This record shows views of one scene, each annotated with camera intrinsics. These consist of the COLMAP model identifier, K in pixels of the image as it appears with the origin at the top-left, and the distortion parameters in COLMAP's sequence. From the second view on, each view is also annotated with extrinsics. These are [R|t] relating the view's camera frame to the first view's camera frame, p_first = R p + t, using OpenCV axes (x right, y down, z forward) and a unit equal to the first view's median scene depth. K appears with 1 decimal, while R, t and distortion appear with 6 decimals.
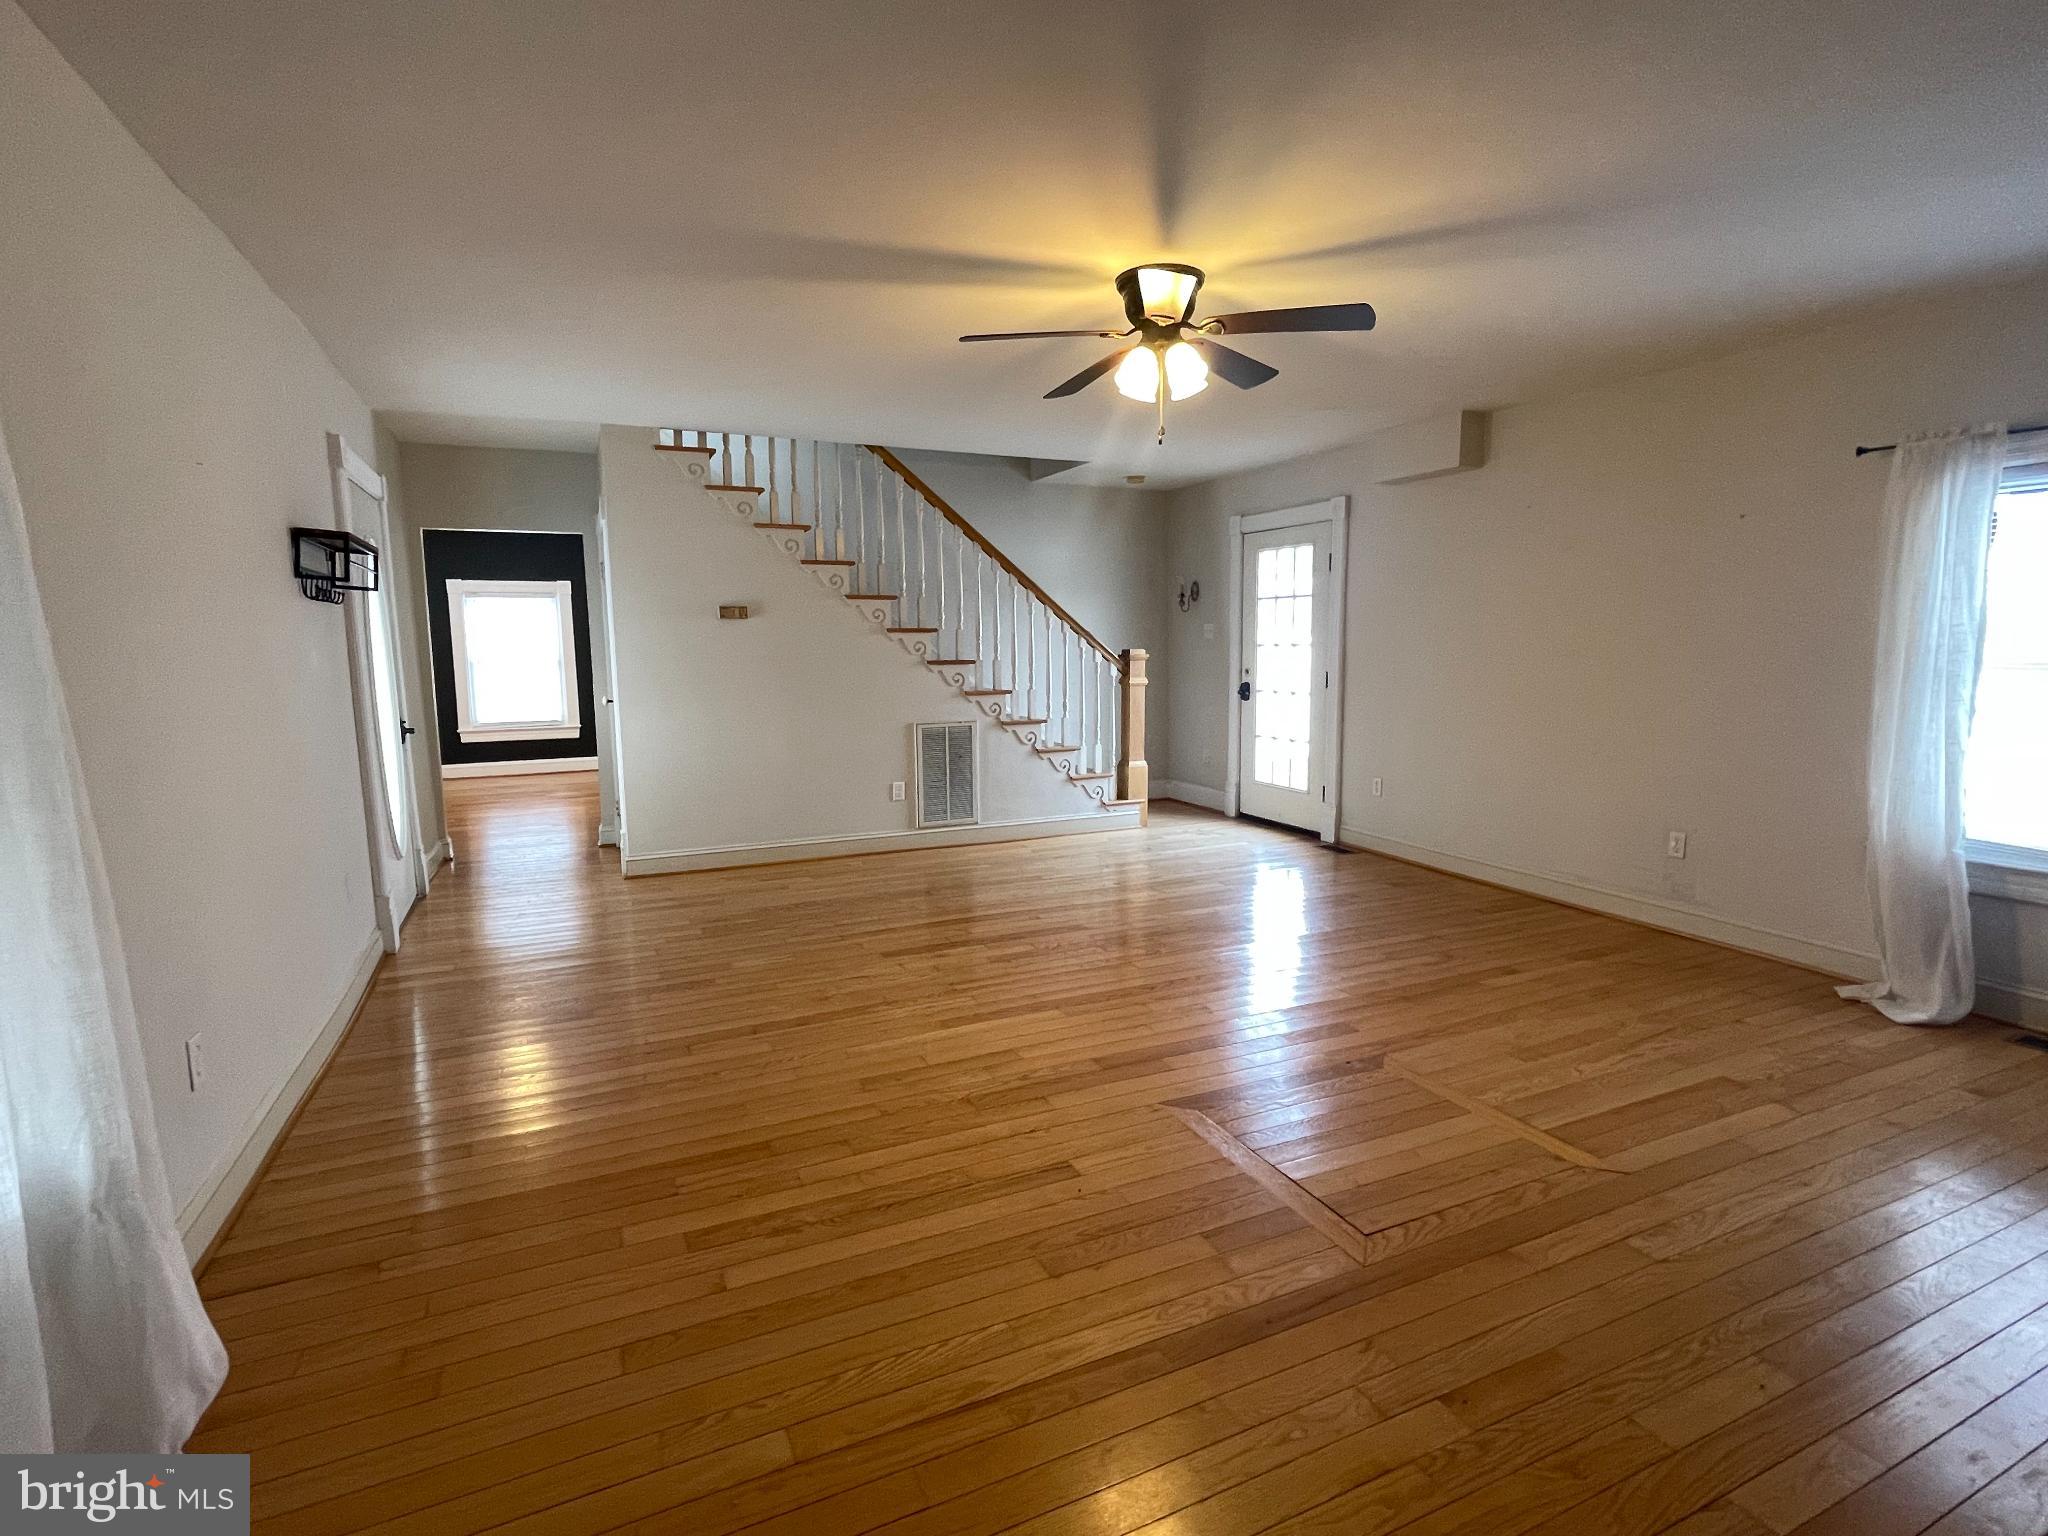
lens RADIAL K [[979.0, 0, 1022.6], [0, 979.0, 773.3], [0, 0, 1]] dist [-0.002779, 0.002591]
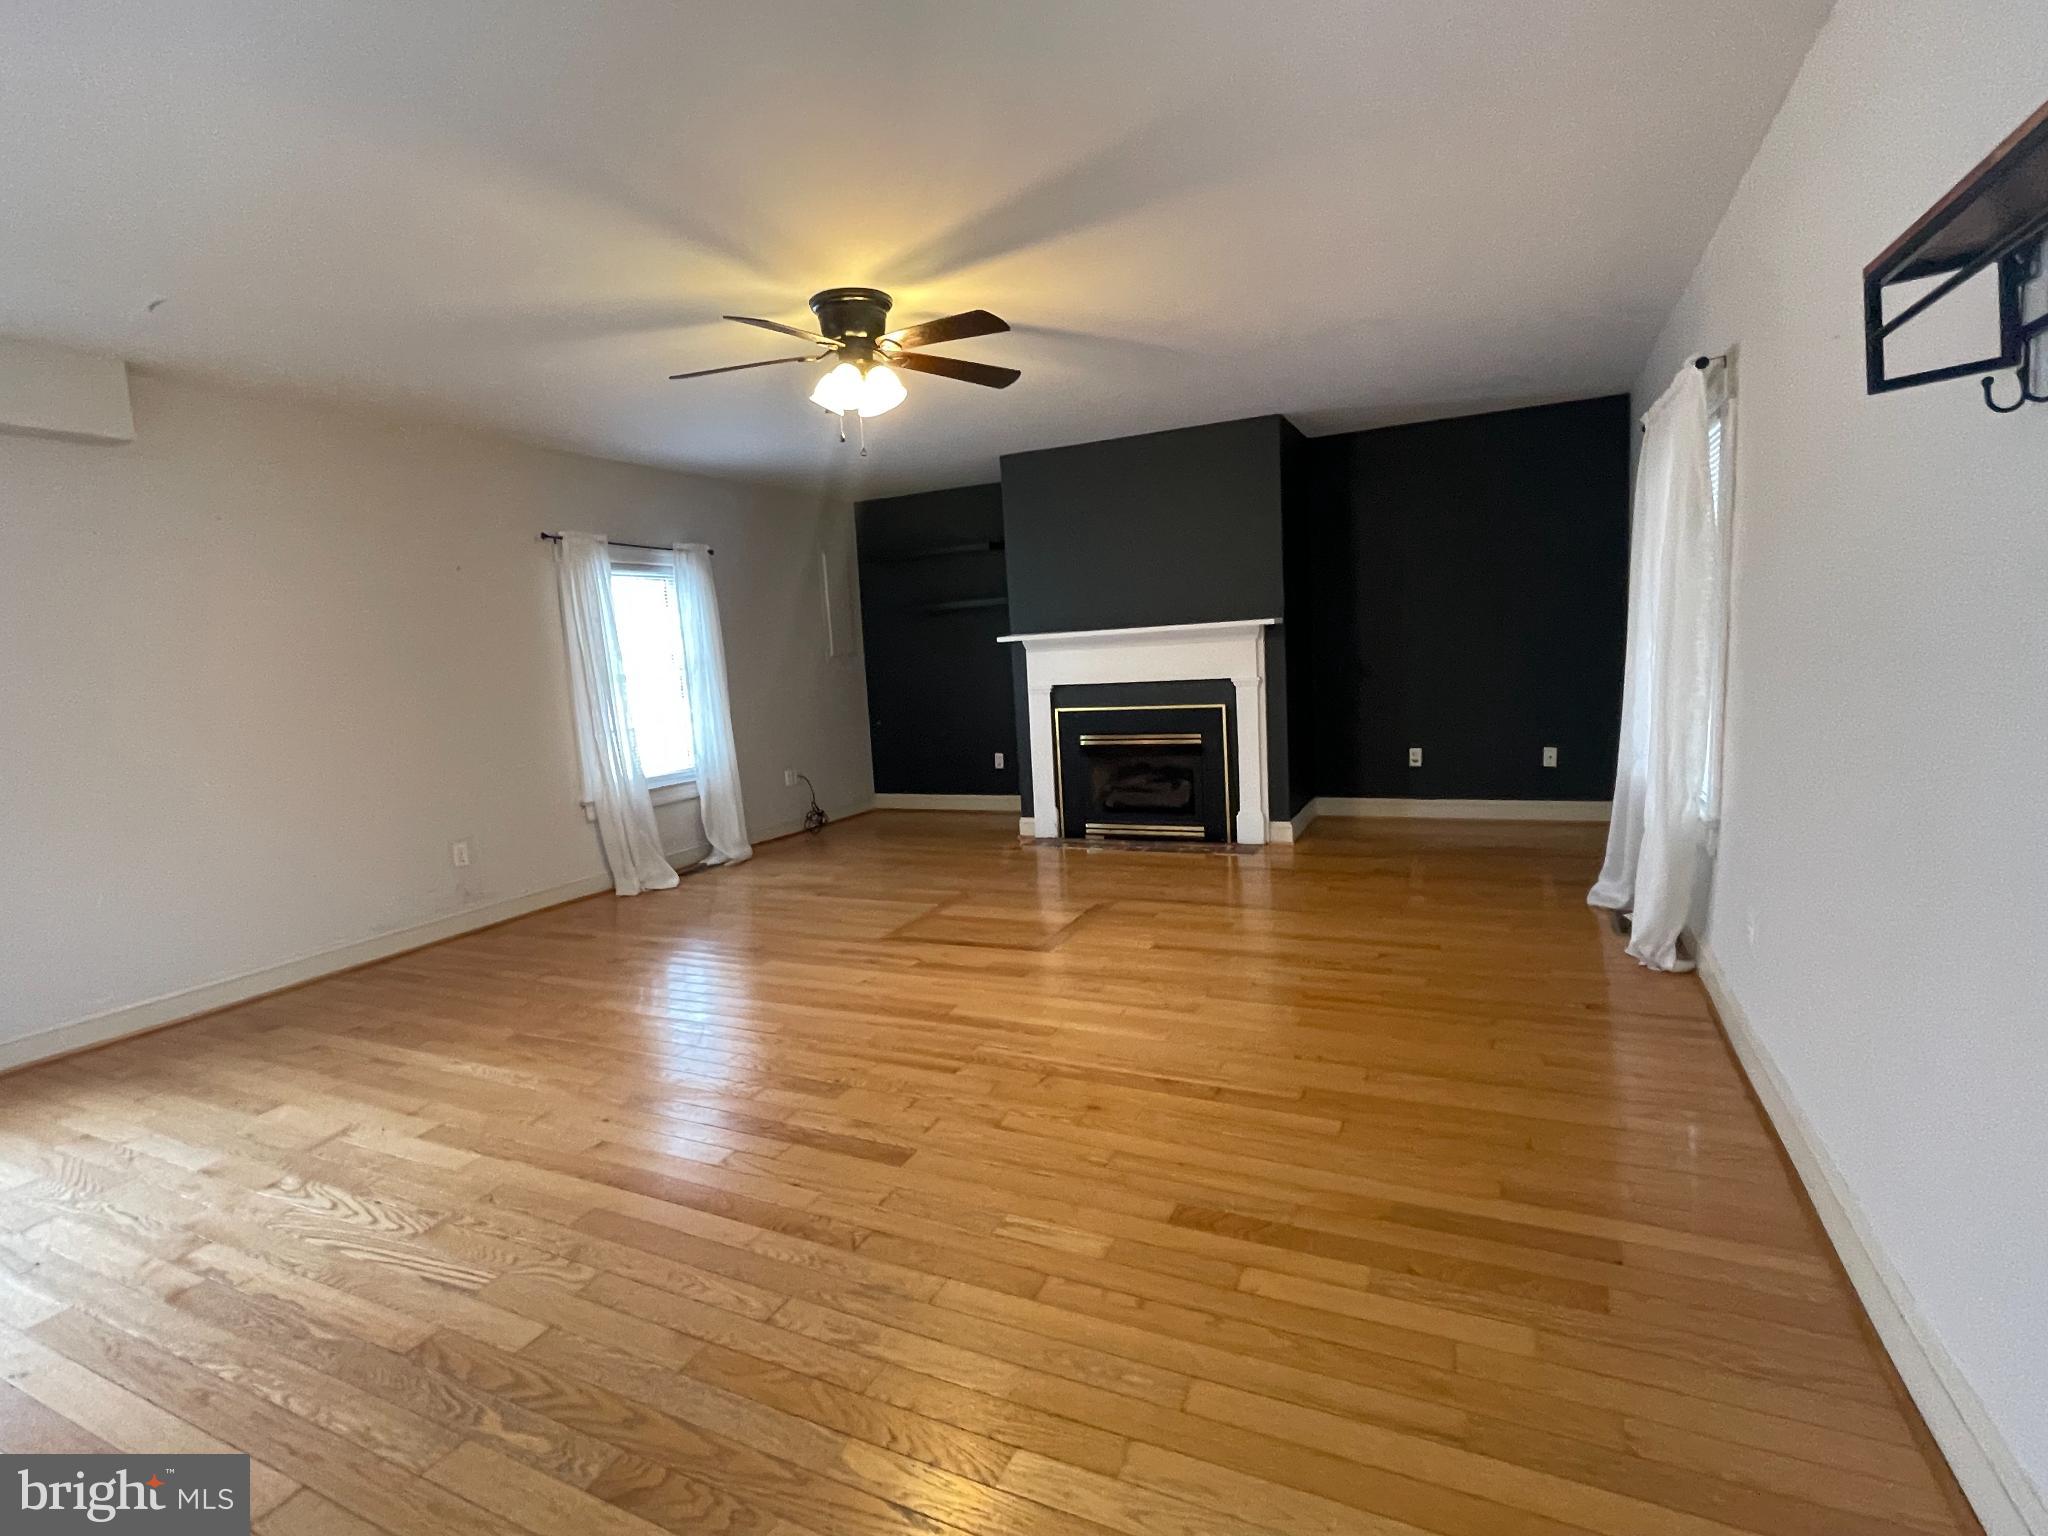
lens RADIAL K [[979.0, 0, 1018.5], [0, 979.0, 766.0], [0, 0, 1]] dist [-0.002779, 0.002591]
pose [[-0.629015, -0.052874, 0.775593, -0.750678], [0.169457, 0.964367, 0.203175, -0.182776], [-0.758699, 0.259230, -0.597642, 1.468485]]
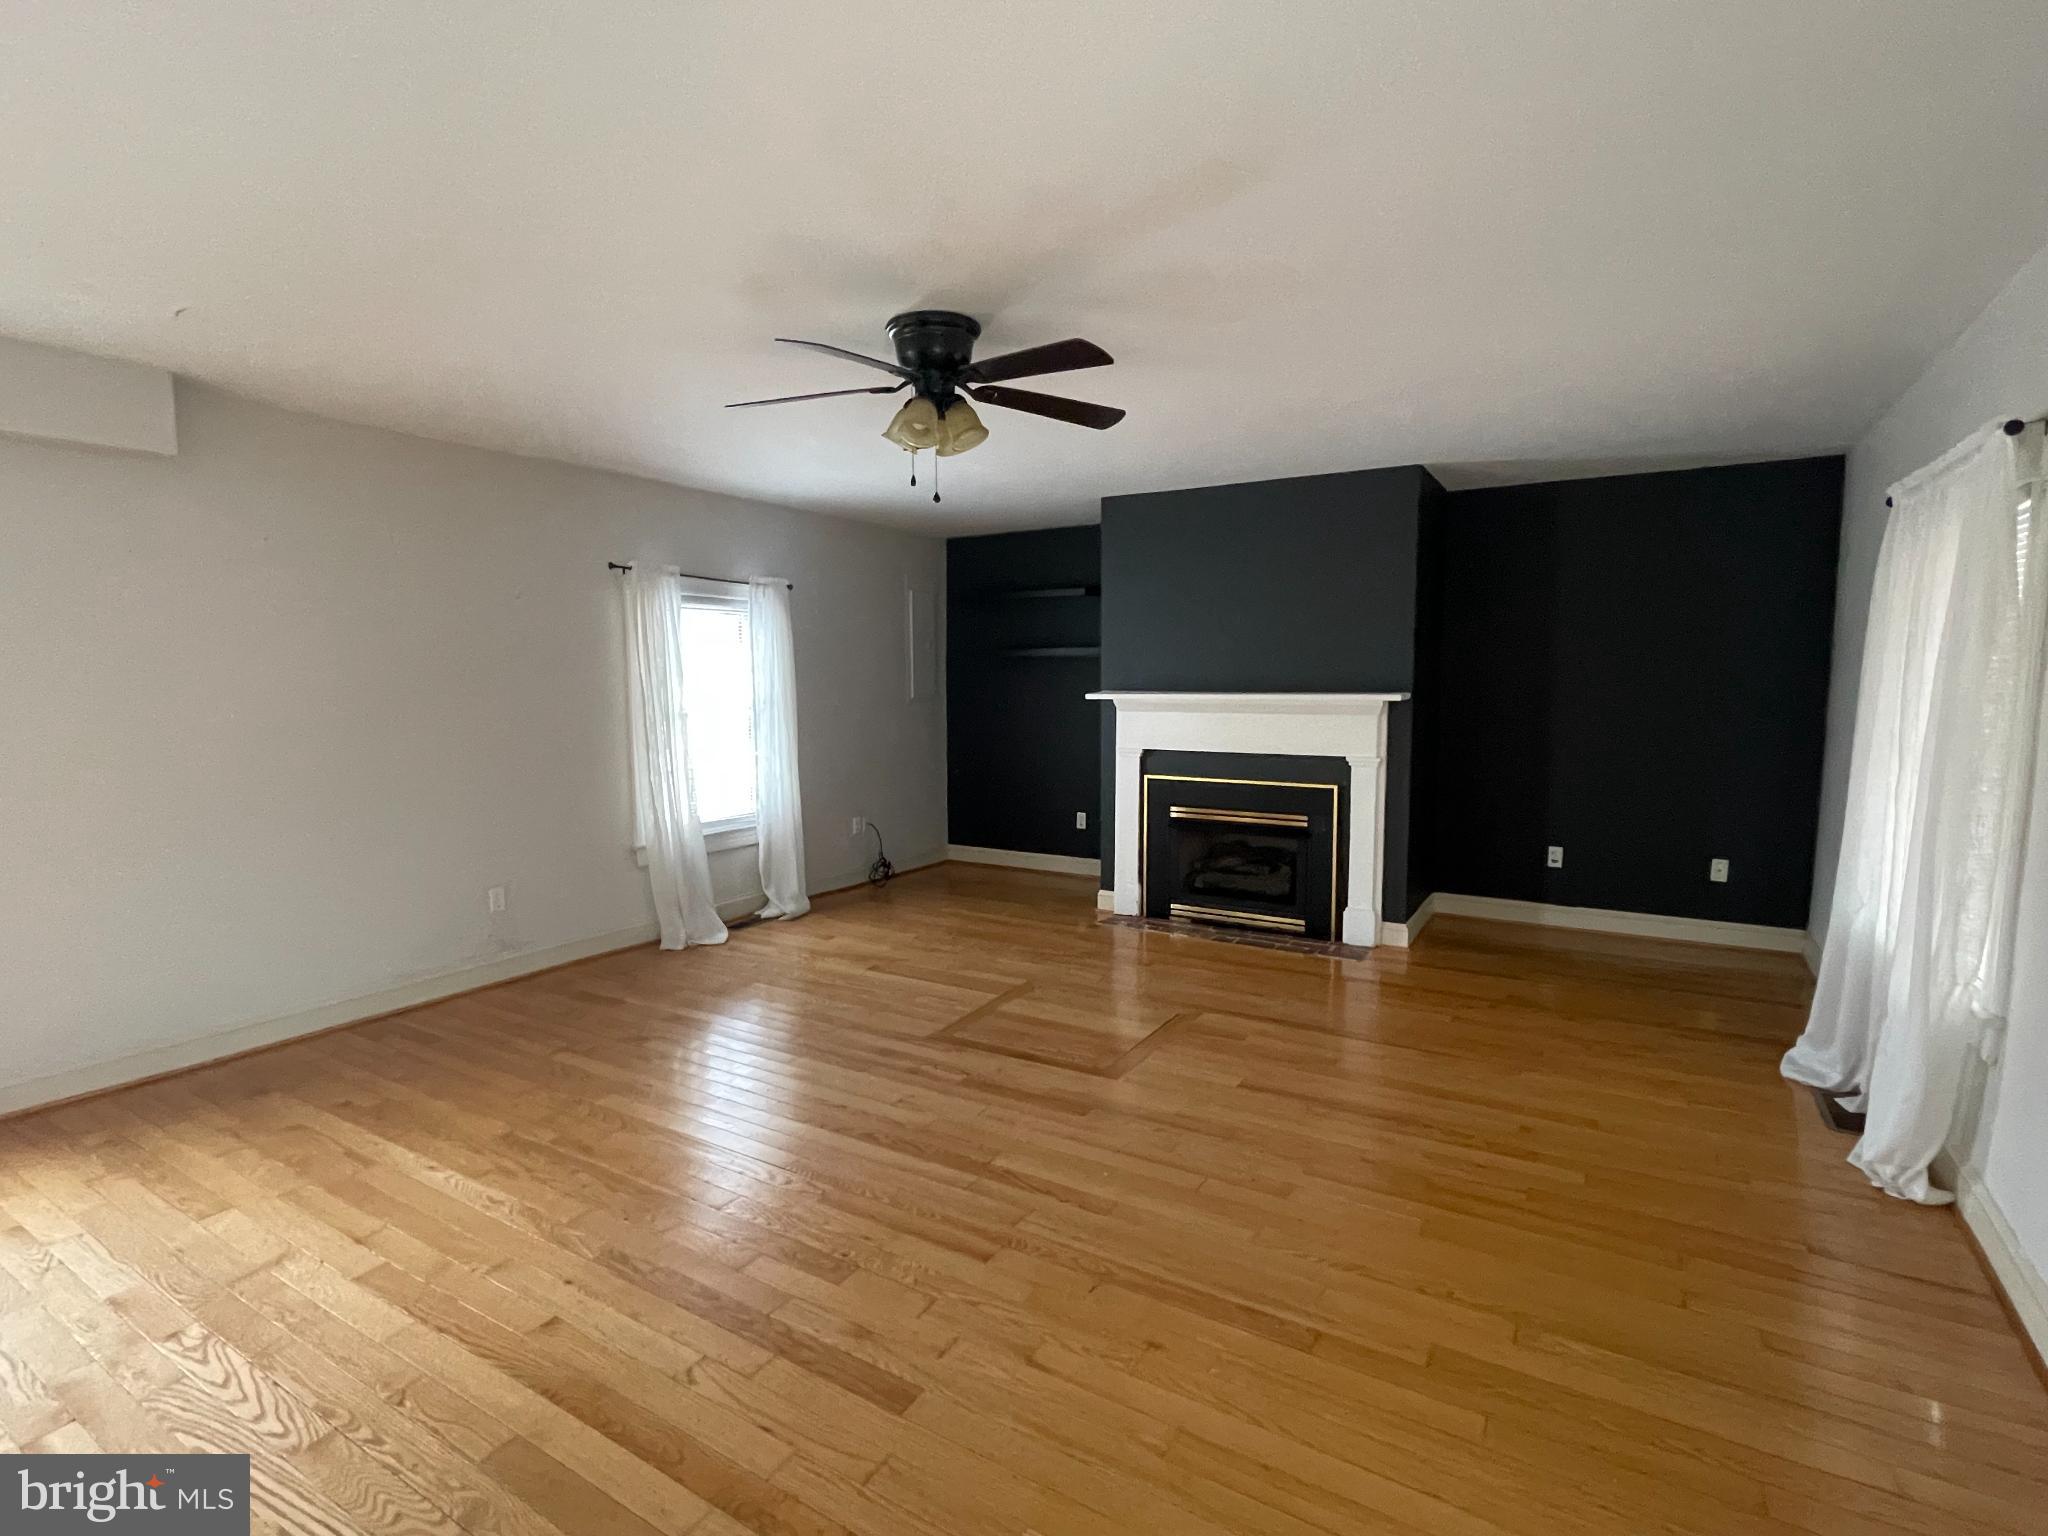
lens RADIAL K [[979.0, 0, 1019.0], [0, 979.0, 764.4], [0, 0, 1]] dist [-0.002779, 0.002591]
pose [[-0.551386, -0.067496, 0.831515, -0.636711], [0.123147, 0.979218, 0.161145, -0.214584], [-0.825111, 0.191252, -0.531615, 1.354824]]
